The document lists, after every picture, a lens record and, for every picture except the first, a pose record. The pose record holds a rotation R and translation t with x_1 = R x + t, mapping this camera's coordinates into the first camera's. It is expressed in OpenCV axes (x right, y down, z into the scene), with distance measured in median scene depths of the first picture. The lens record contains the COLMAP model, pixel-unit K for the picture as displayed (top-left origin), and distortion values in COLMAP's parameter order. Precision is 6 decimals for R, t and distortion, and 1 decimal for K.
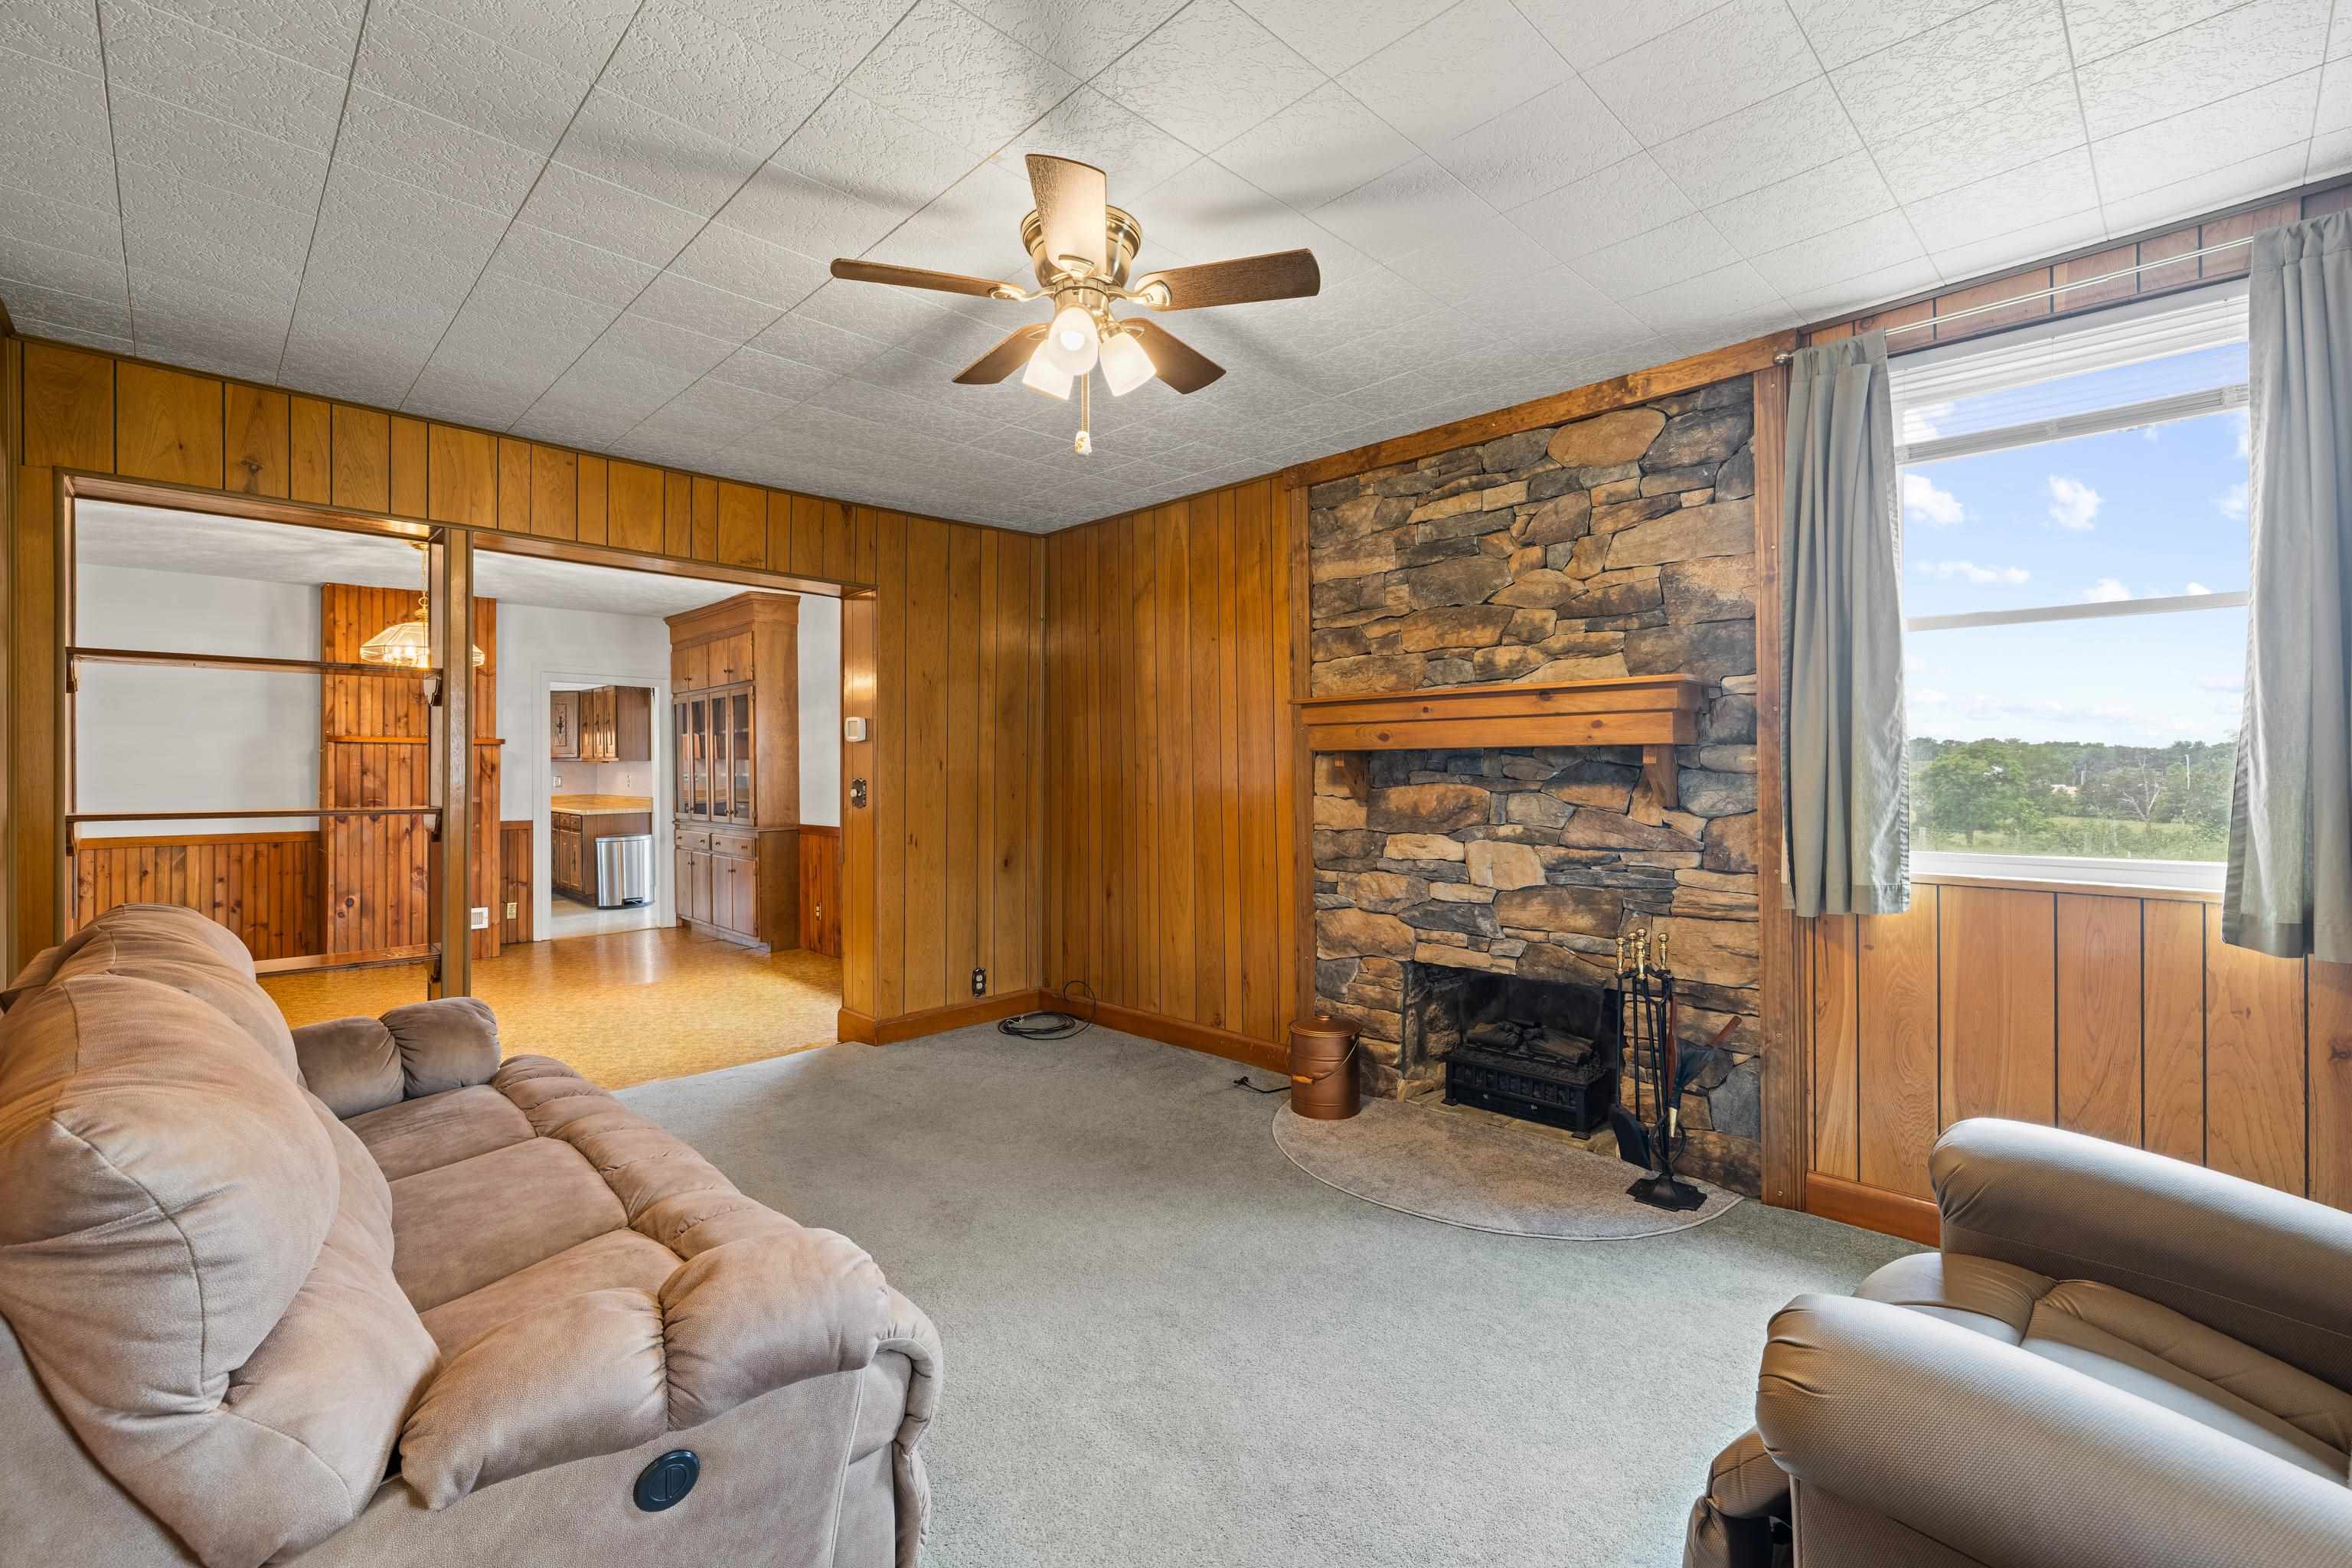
lens RADIAL K [[994.5, 0, 1180.1], [0, 994.5, 770.3], [0, 0, 1]] dist [-0.000336, 0.000169]
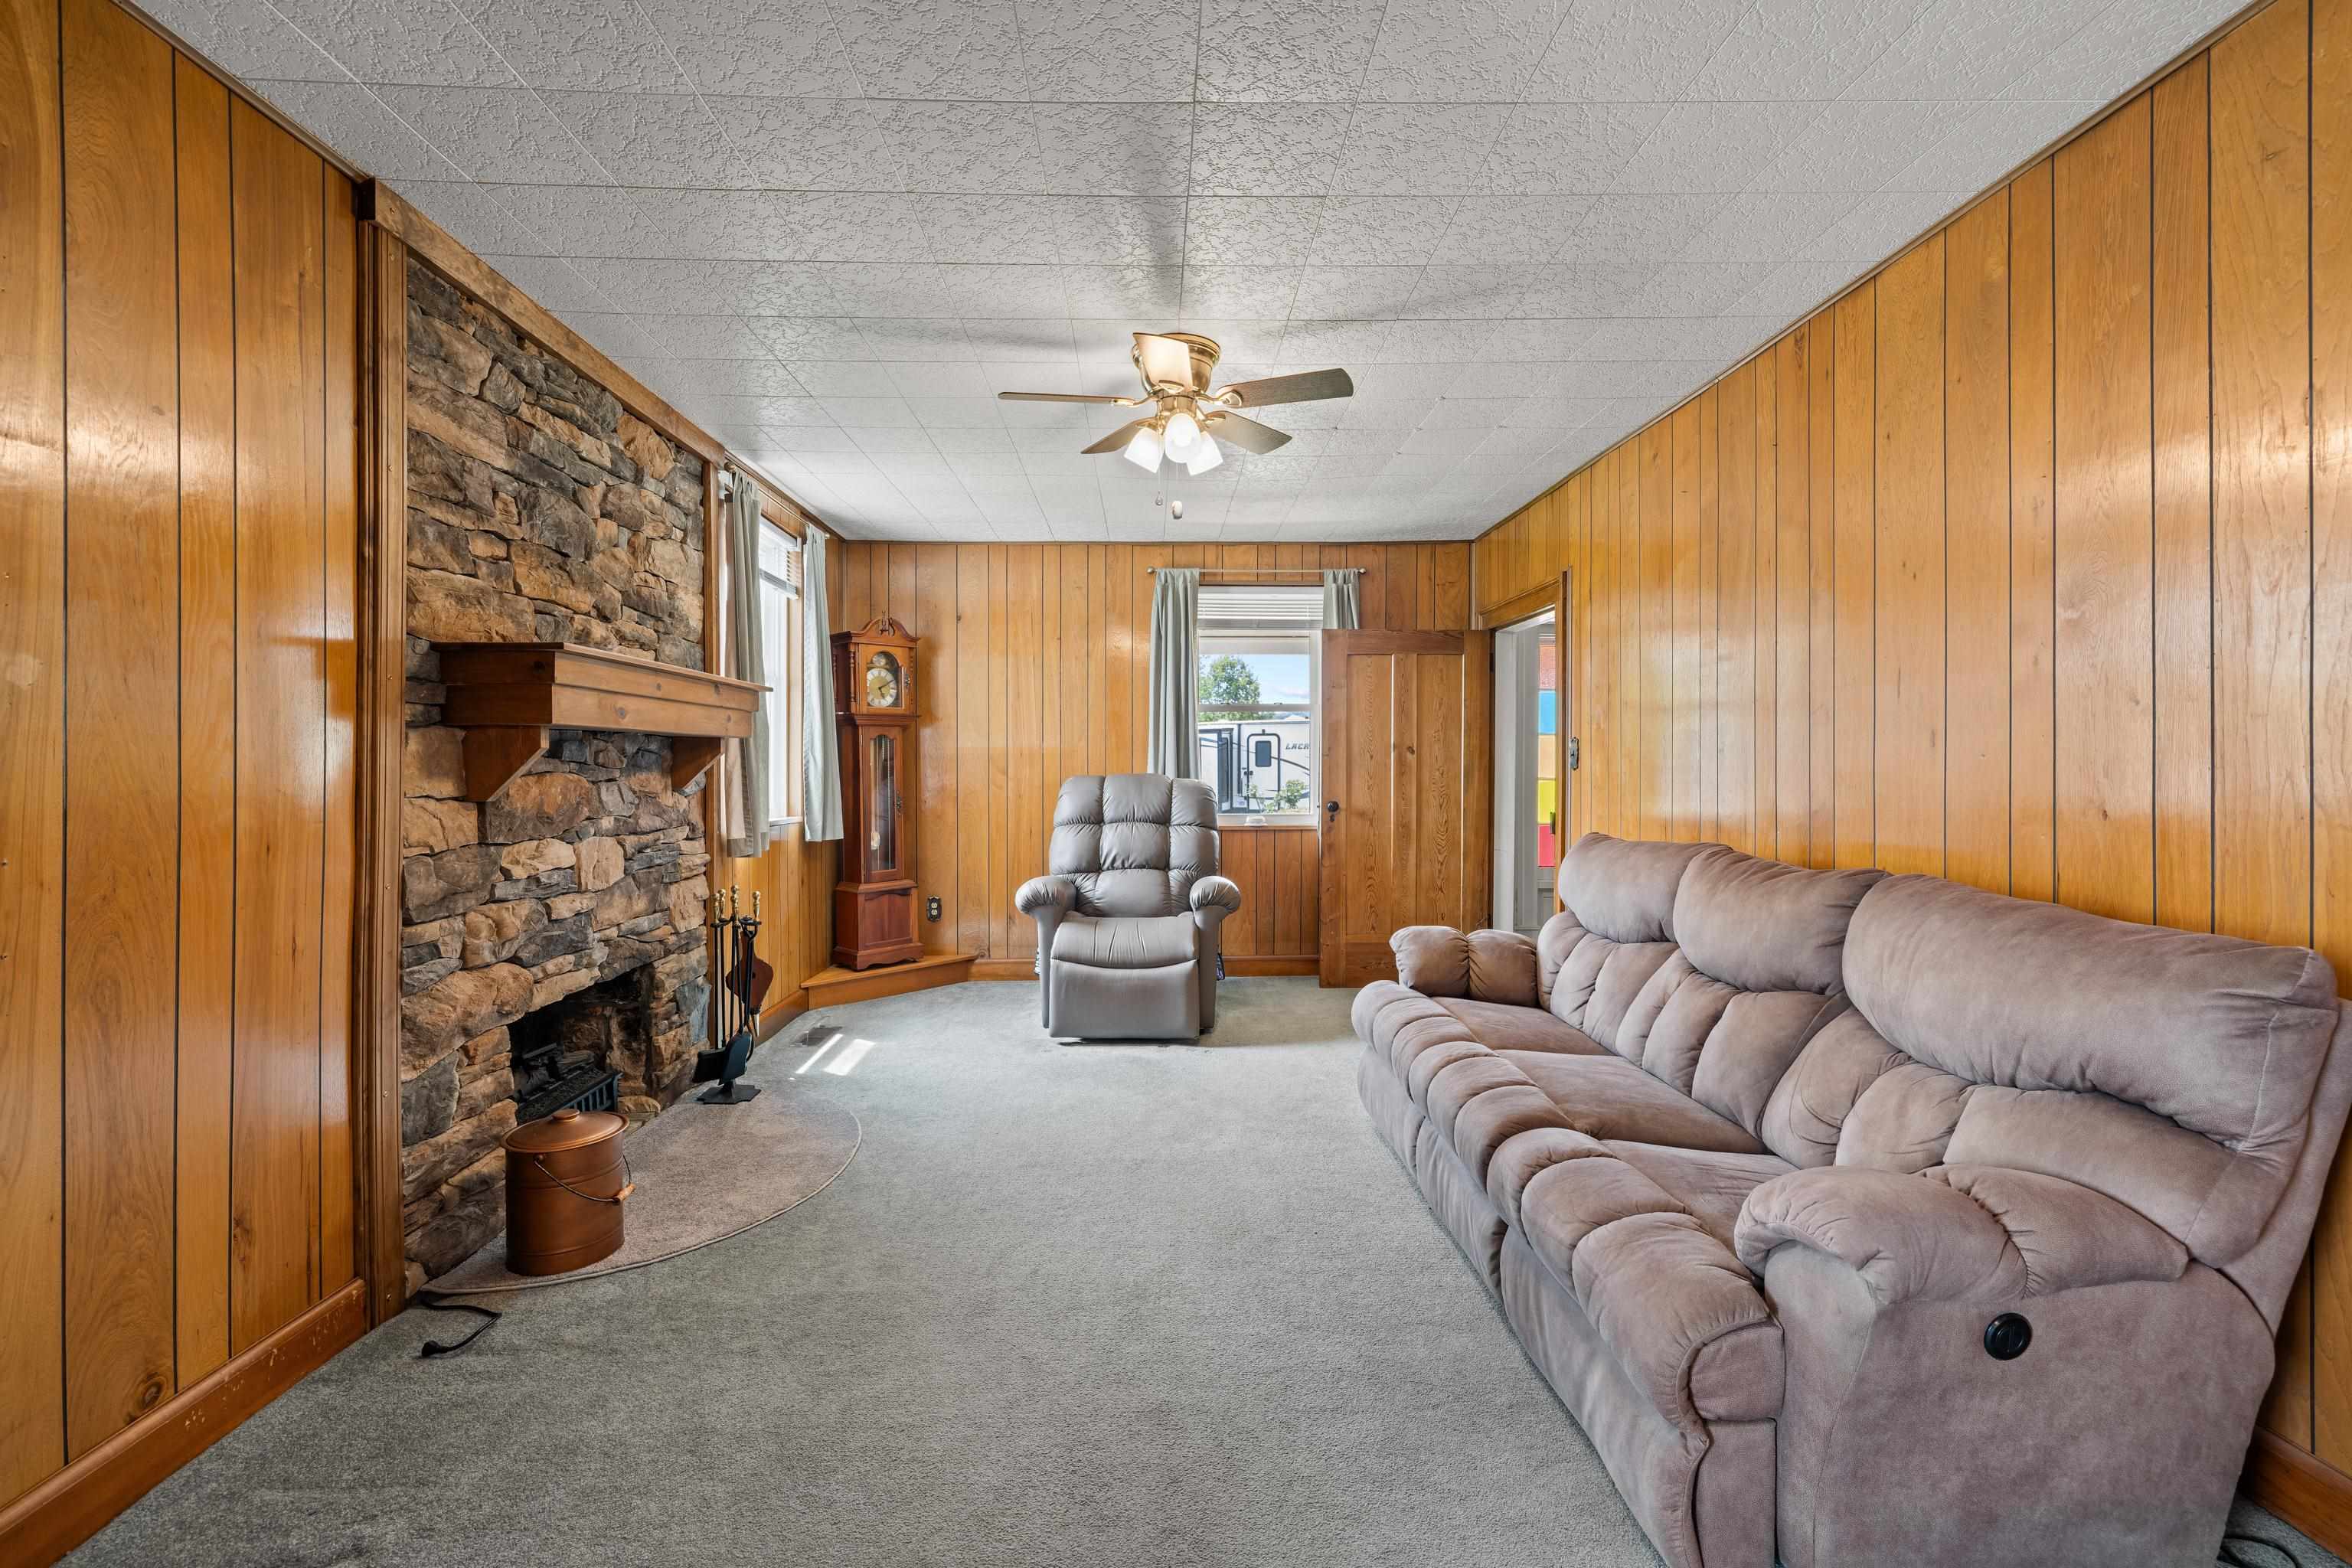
lens RADIAL K [[994.5, 0, 1180.1], [0, 994.5, 770.3], [0, 0, 1]] dist [-0.000336, 0.000169]
pose [[-0.731050, 0.004169, 0.682311, -0.618702], [0.004726, 0.999988, -0.001046, 0.013794], [-0.682308, 0.002460, -0.731061, 1.196417]]
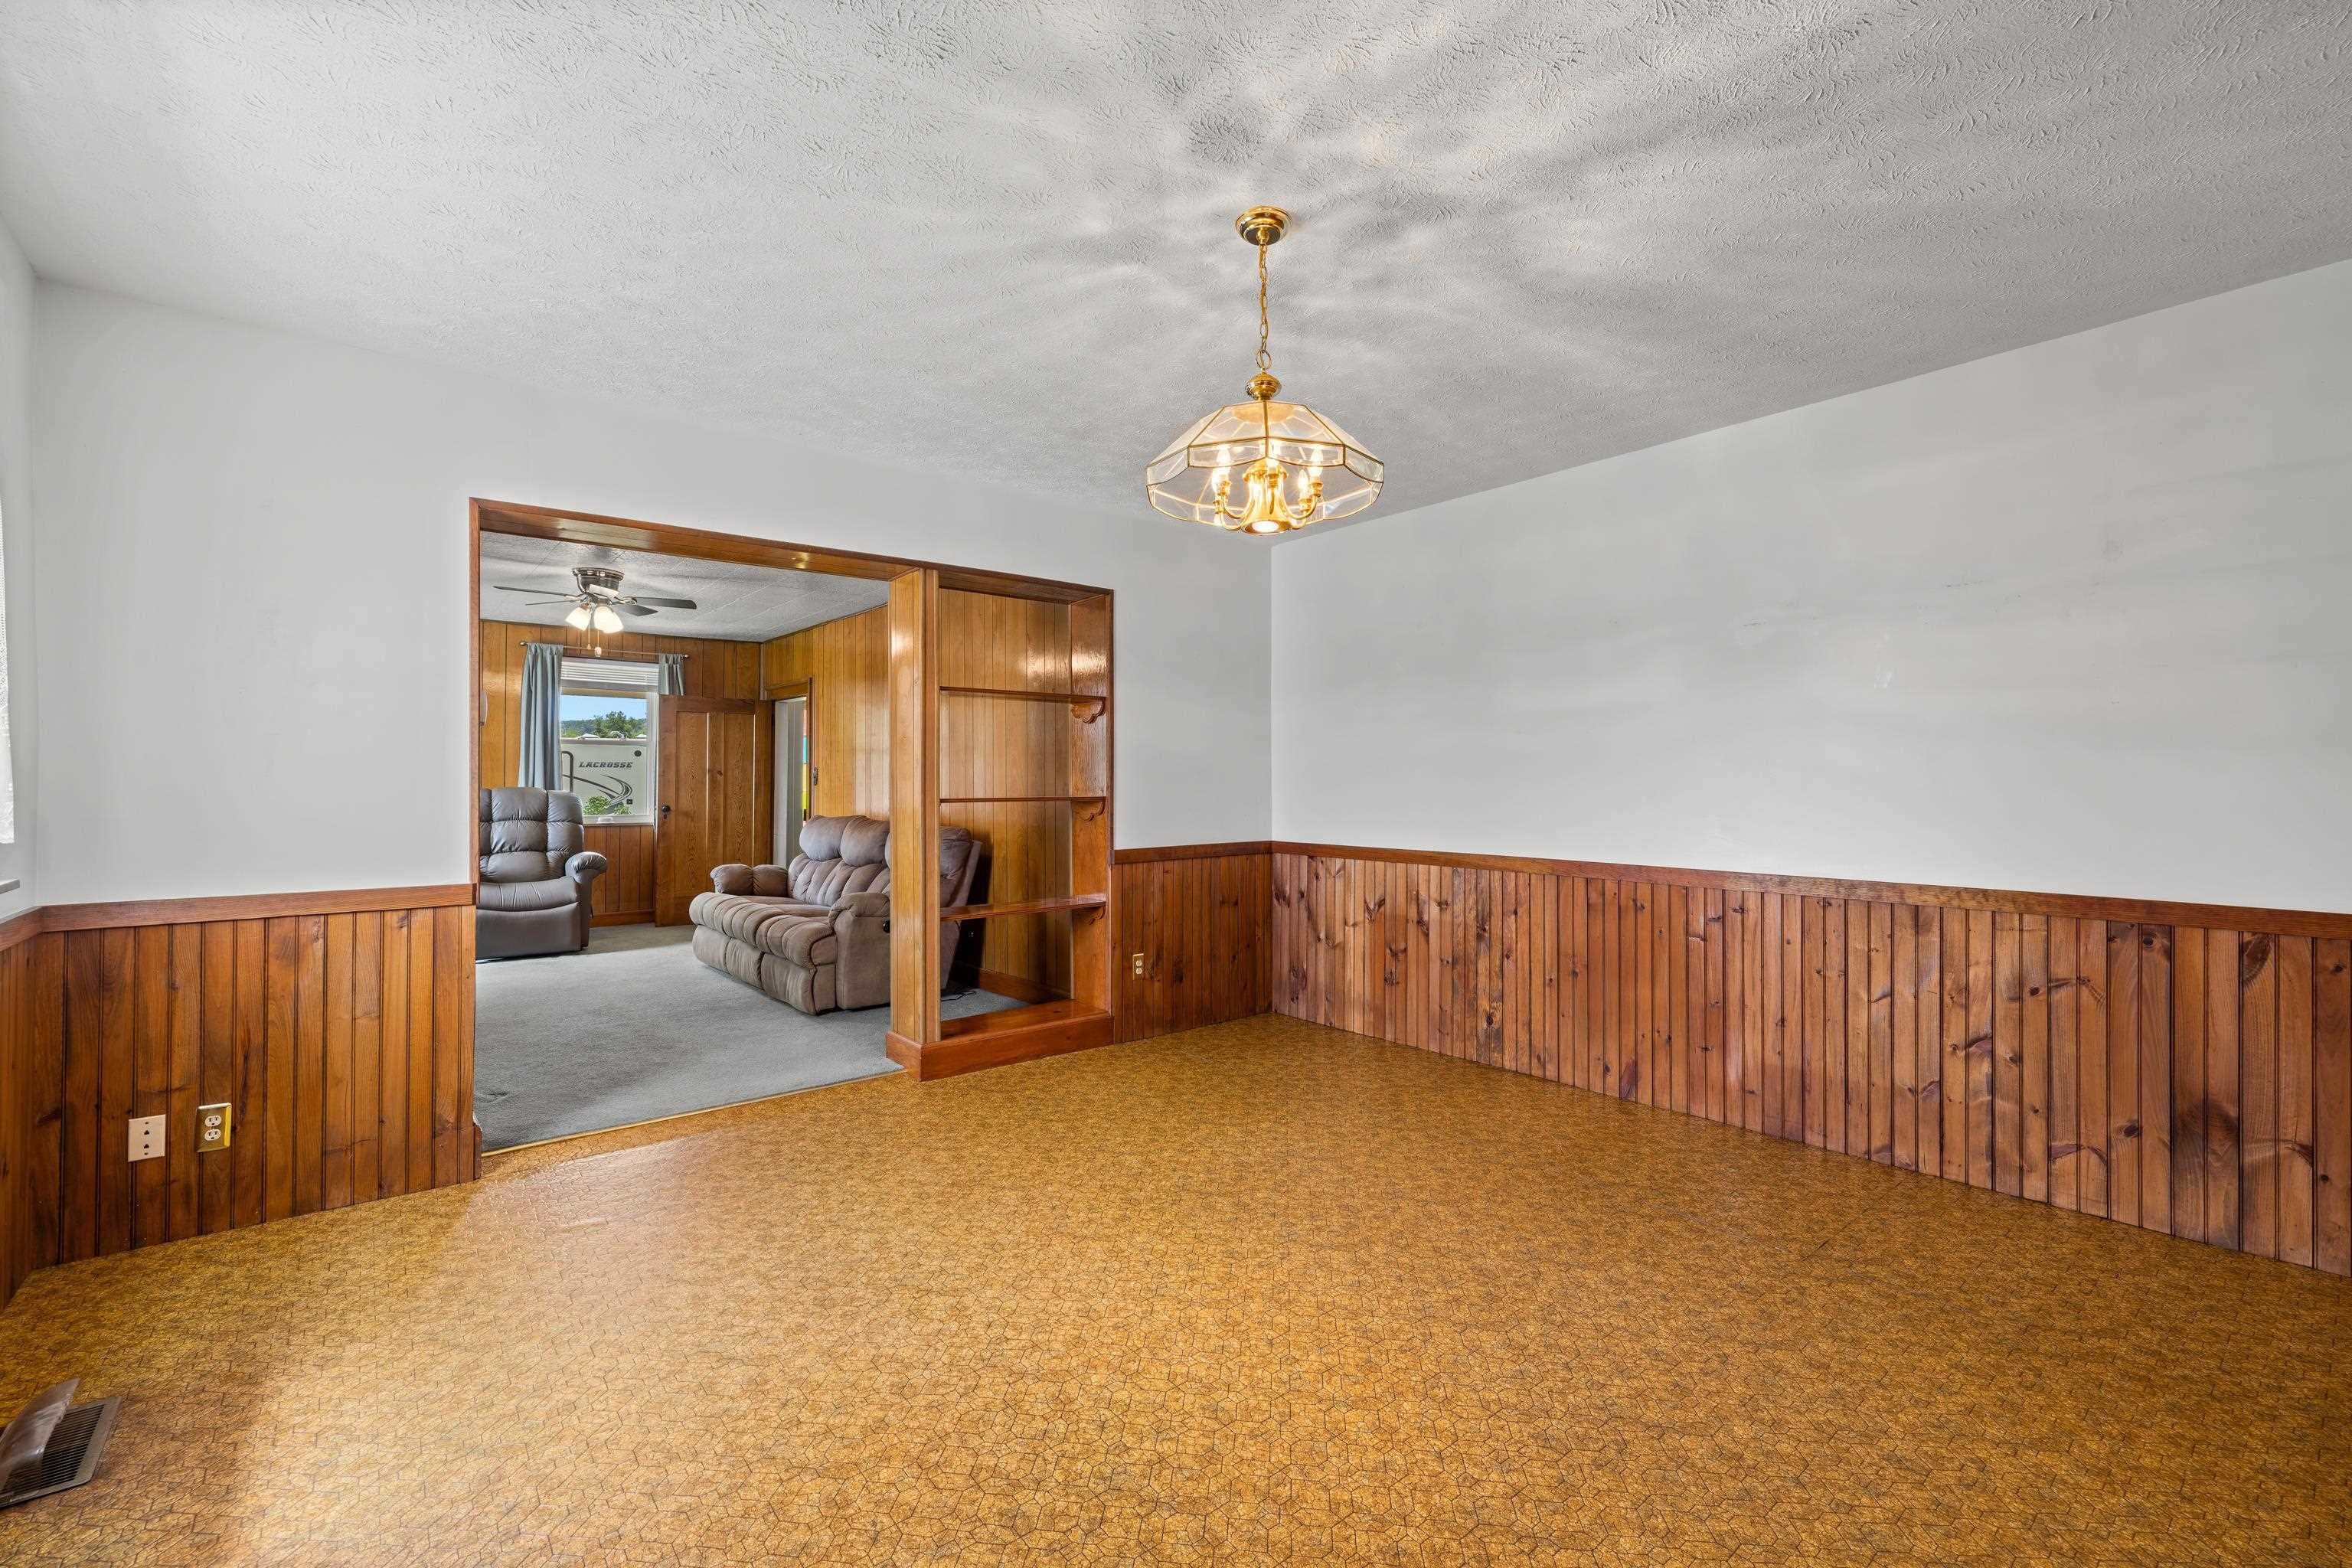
lens RADIAL K [[998.9, 0, 1181.5], [0, 998.9, 780.5], [0, 0, 1]] dist [0.000965, 0.000253]
pose [[-0.996717, 0.003960, 0.080866, -1.197881], [0.003337, 0.999964, -0.007831, 0.024789], [-0.080894, -0.007535, -0.996694, 2.253025]]
